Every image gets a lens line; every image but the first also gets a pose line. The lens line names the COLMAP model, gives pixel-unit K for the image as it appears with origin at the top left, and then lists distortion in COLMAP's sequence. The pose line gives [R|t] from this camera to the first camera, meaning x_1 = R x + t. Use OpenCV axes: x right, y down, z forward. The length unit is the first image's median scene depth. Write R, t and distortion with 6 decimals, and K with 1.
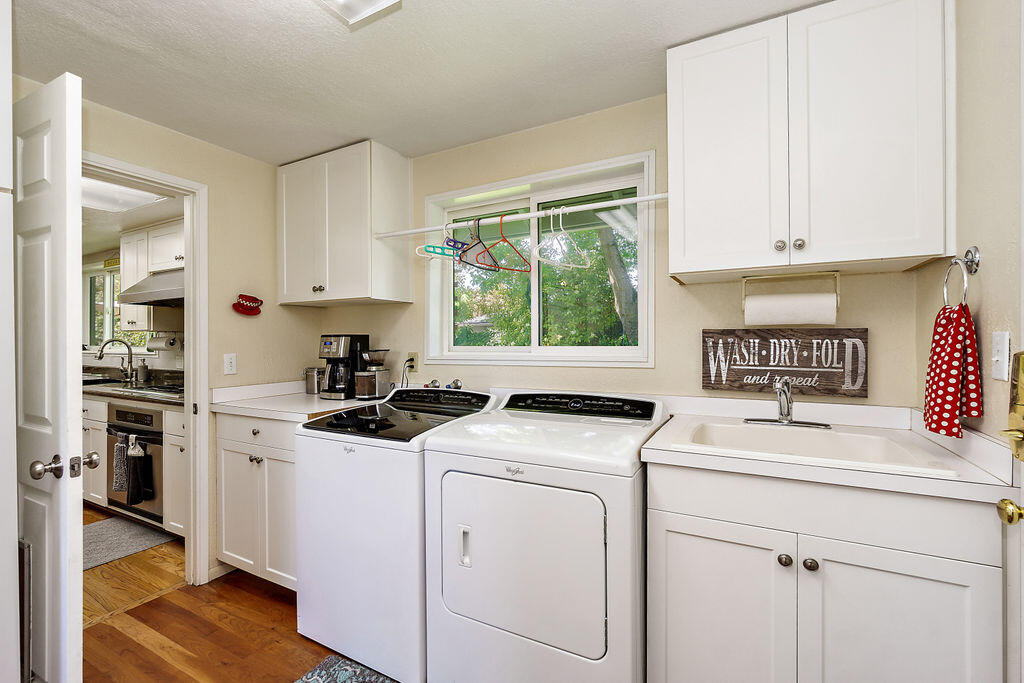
lens RADIAL K [[440.0, 0, 518.0], [0, 440.0, 341.7], [0, 0, 1]] dist [-0.002414, -0.000268]
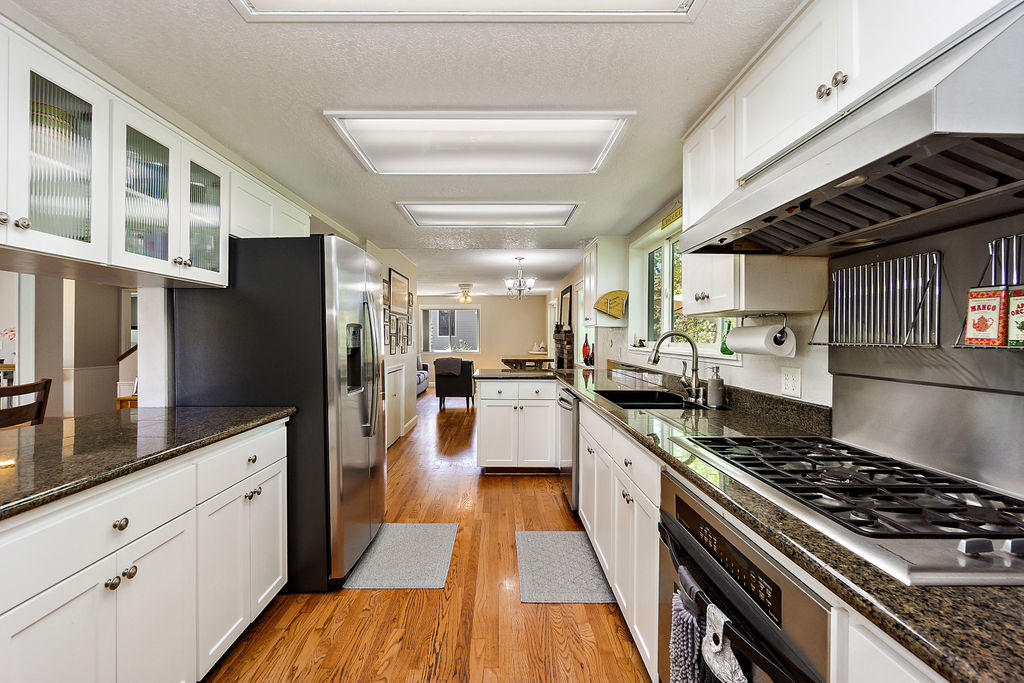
lens RADIAL K [[453.8, 0, 510.7], [0, 453.8, 335.8], [0, 0, 1]] dist [-0.002302, 0.000224]
pose [[0.464163, 0.002369, -0.885746, -0.695148], [-0.004093, 0.999991, 0.000530, 0.002181], [0.885740, 0.003379, 0.464169, 0.754000]]
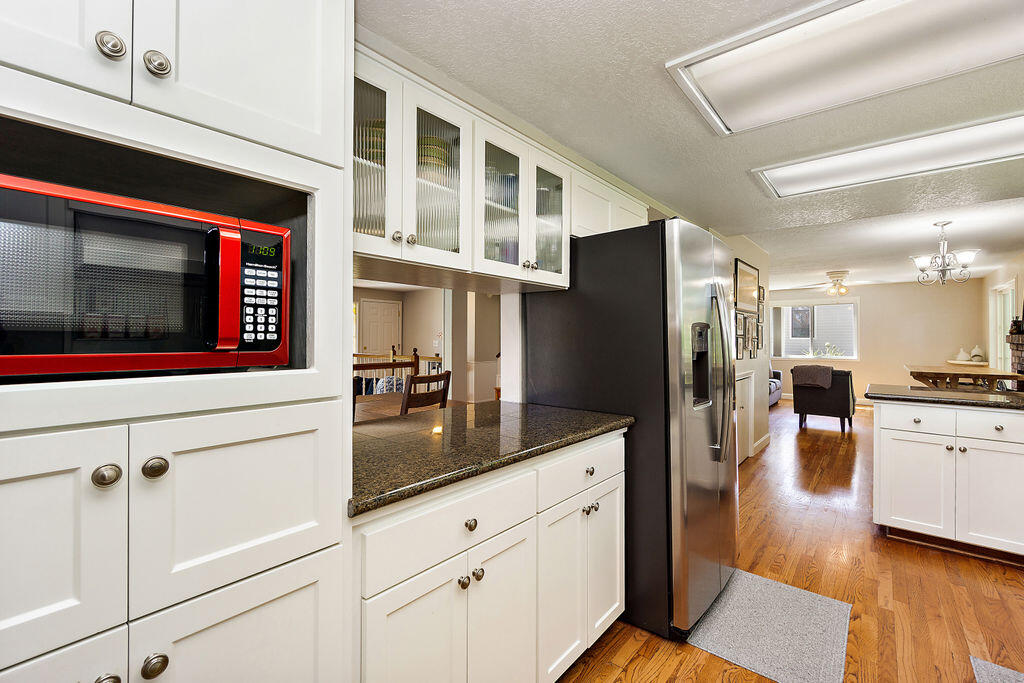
lens RADIAL K [[448.6, 0, 492.9], [0, 448.6, 334.5], [0, 0, 1]] dist [-0.012921, 0.000205]
pose [[-0.256316, -0.004193, -0.966584, -0.845574], [-0.004158, 0.999986, -0.003235, 0.002915], [0.966584, 0.003190, -0.256330, 0.755553]]
